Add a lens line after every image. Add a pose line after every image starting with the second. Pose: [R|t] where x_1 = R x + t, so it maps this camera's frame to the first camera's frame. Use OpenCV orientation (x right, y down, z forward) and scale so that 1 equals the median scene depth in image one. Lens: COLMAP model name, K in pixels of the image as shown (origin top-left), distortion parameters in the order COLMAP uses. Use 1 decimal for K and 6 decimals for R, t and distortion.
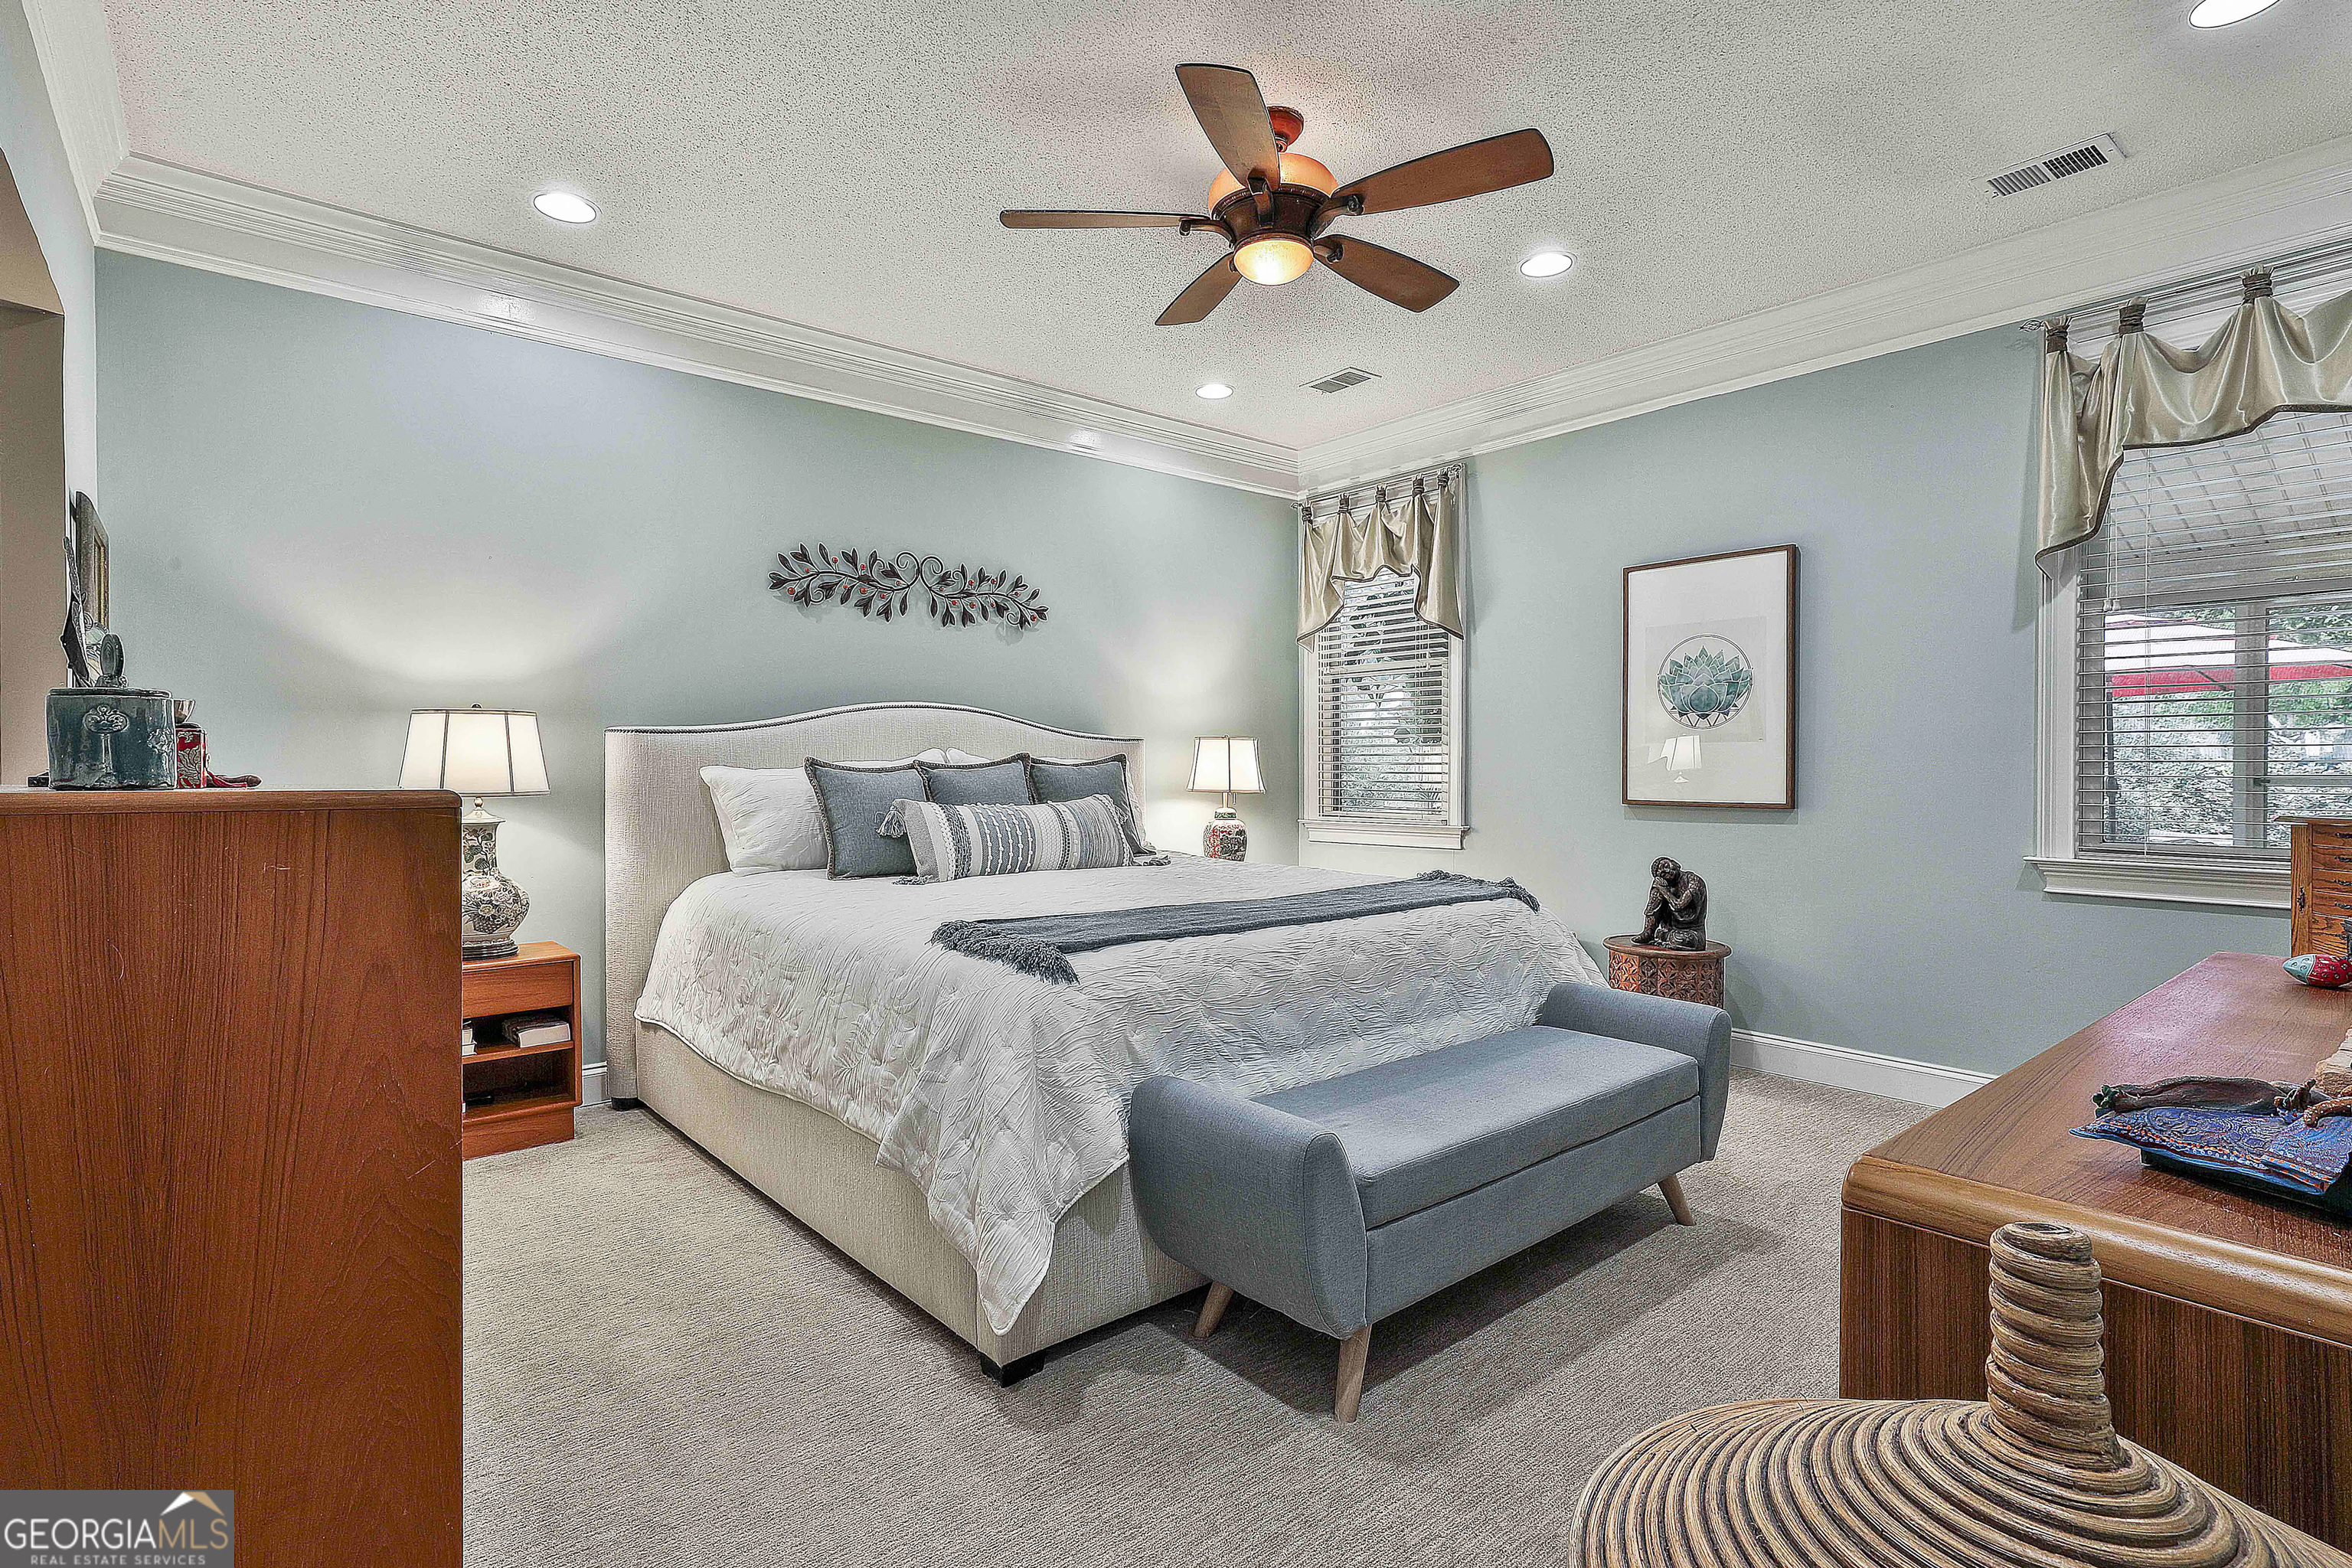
lens RADIAL K [[1115.2, 0, 1176.0], [0, 1115.2, 784.0], [0, 0, 1]] dist [-0.000188, 0.000116]
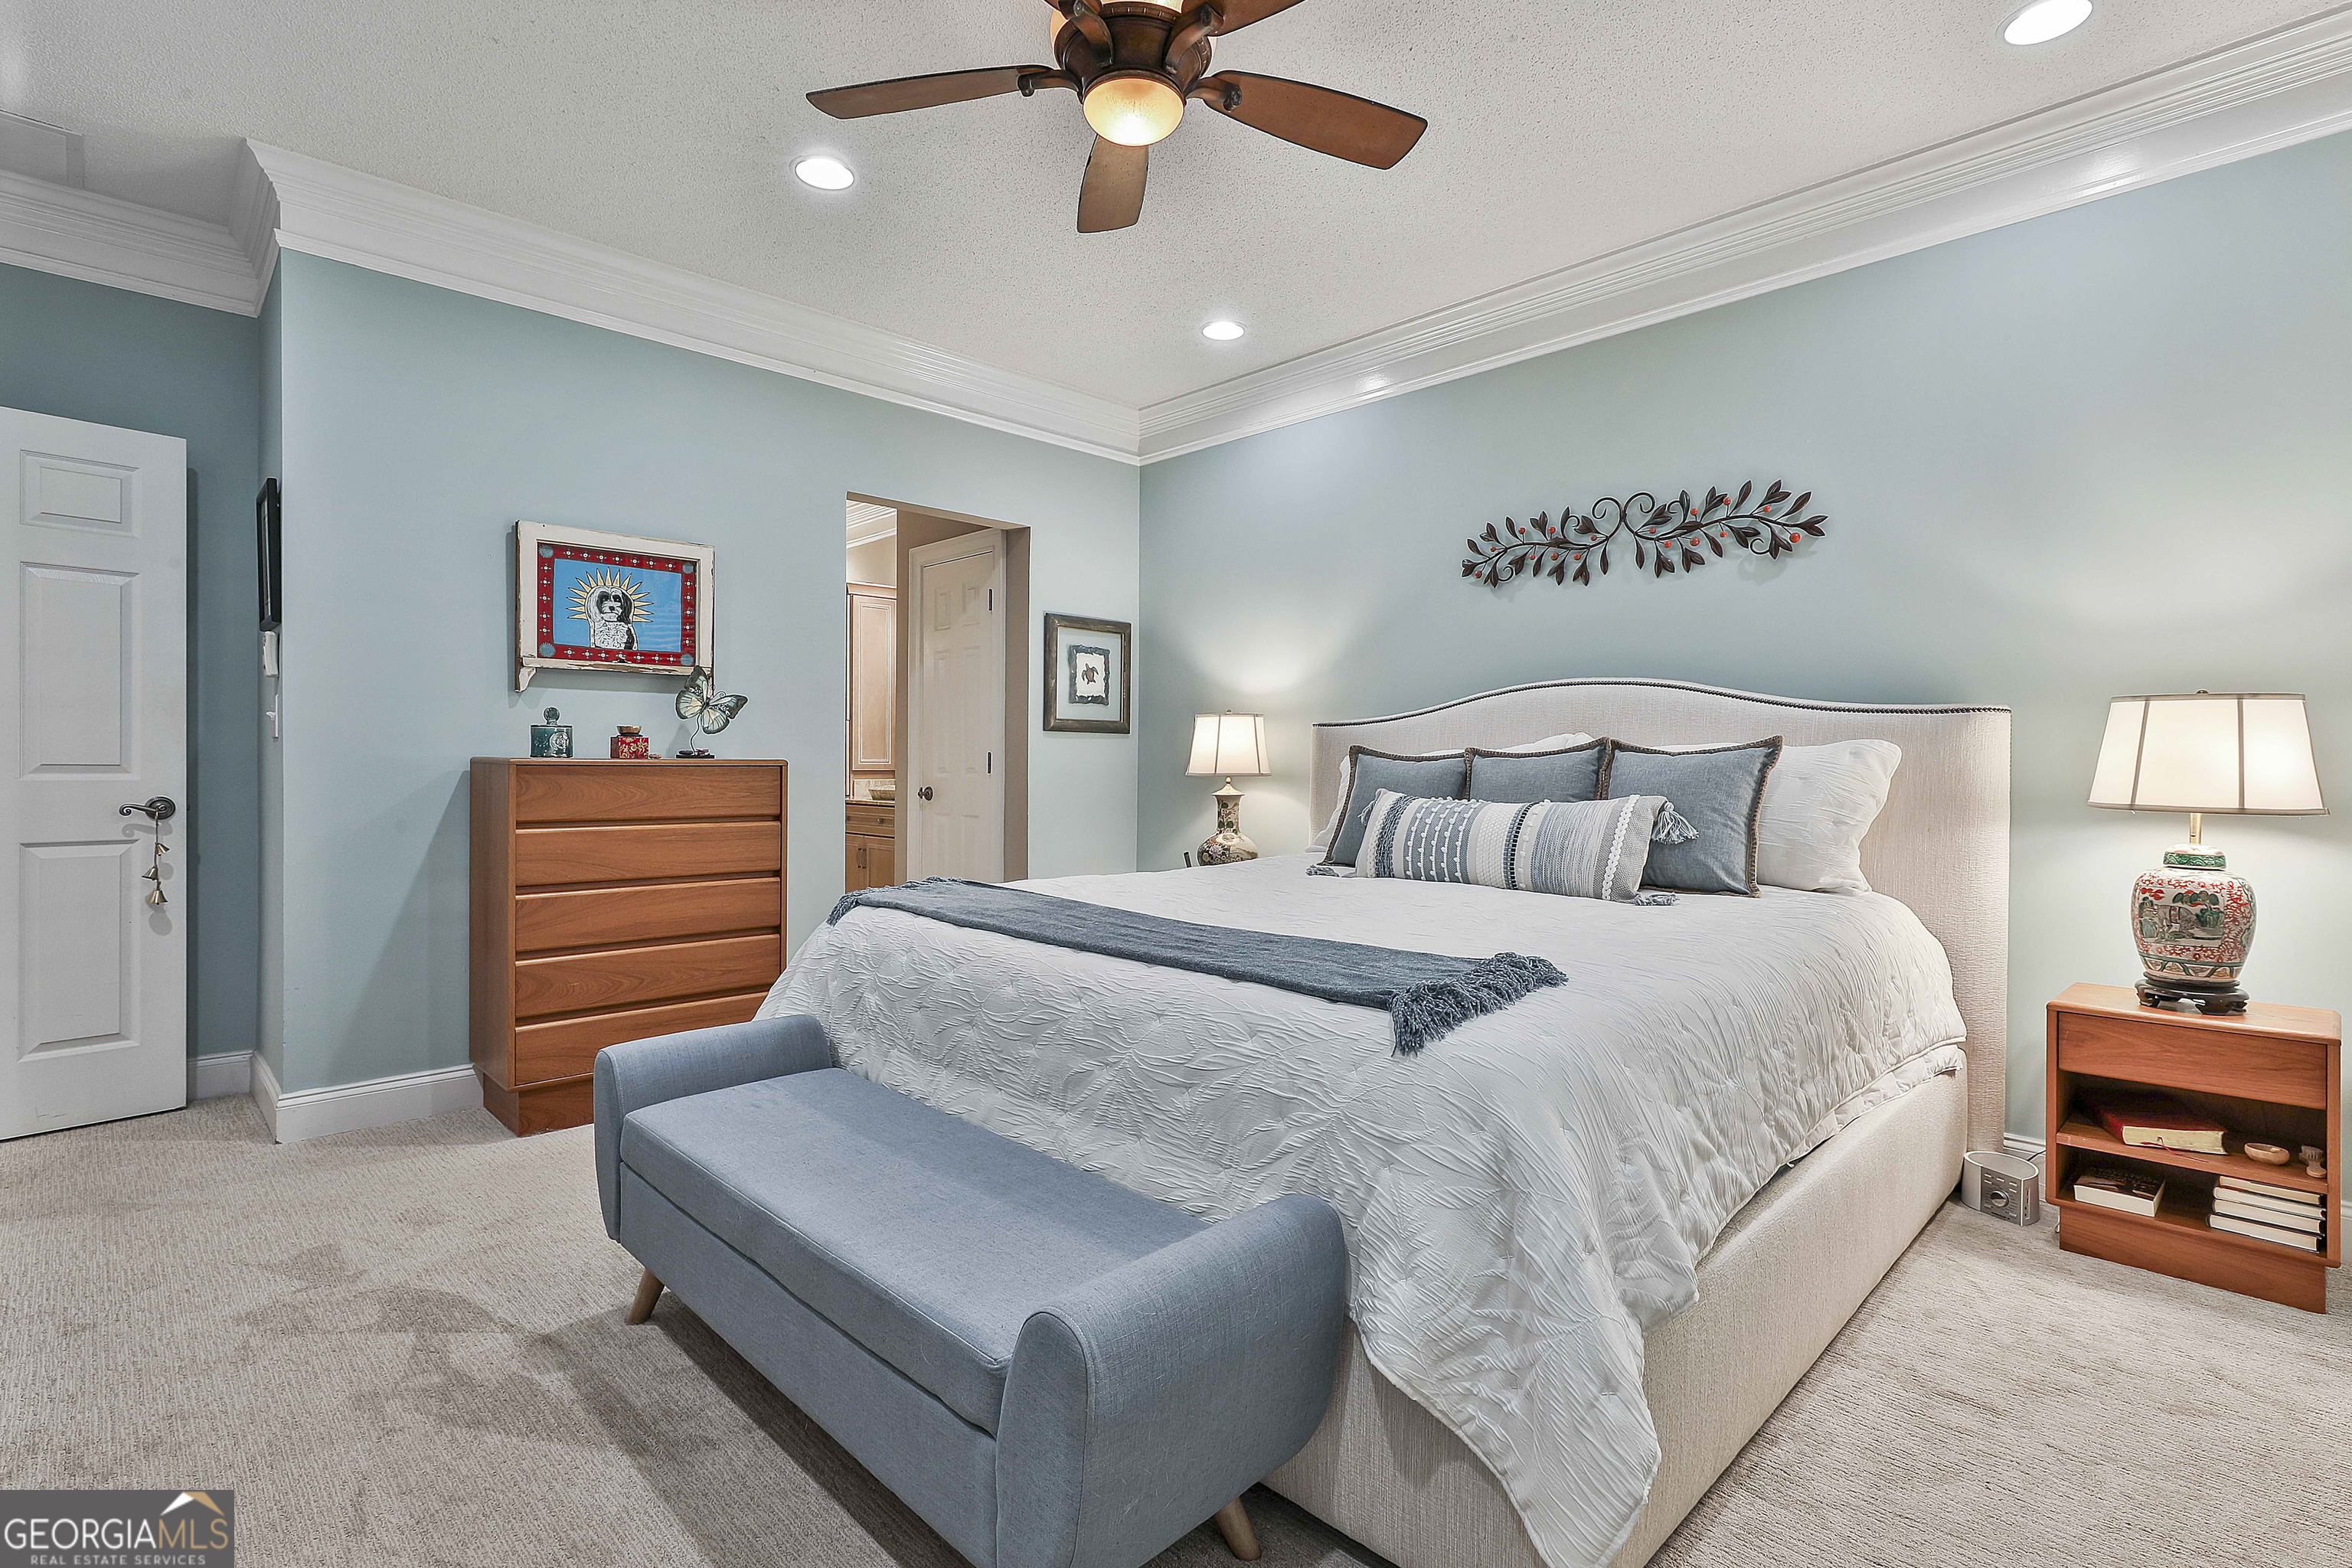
lens RADIAL K [[1115.2, 0, 1176.0], [0, 1115.2, 784.0], [0, 0, 1]] dist [-0.000188, 0.000116]
pose [[0.085040, 0.024280, -0.996082, 0.562994], [-0.021367, 0.999518, 0.022540, -0.006958], [0.996148, 0.019366, 0.085518, 0.616178]]
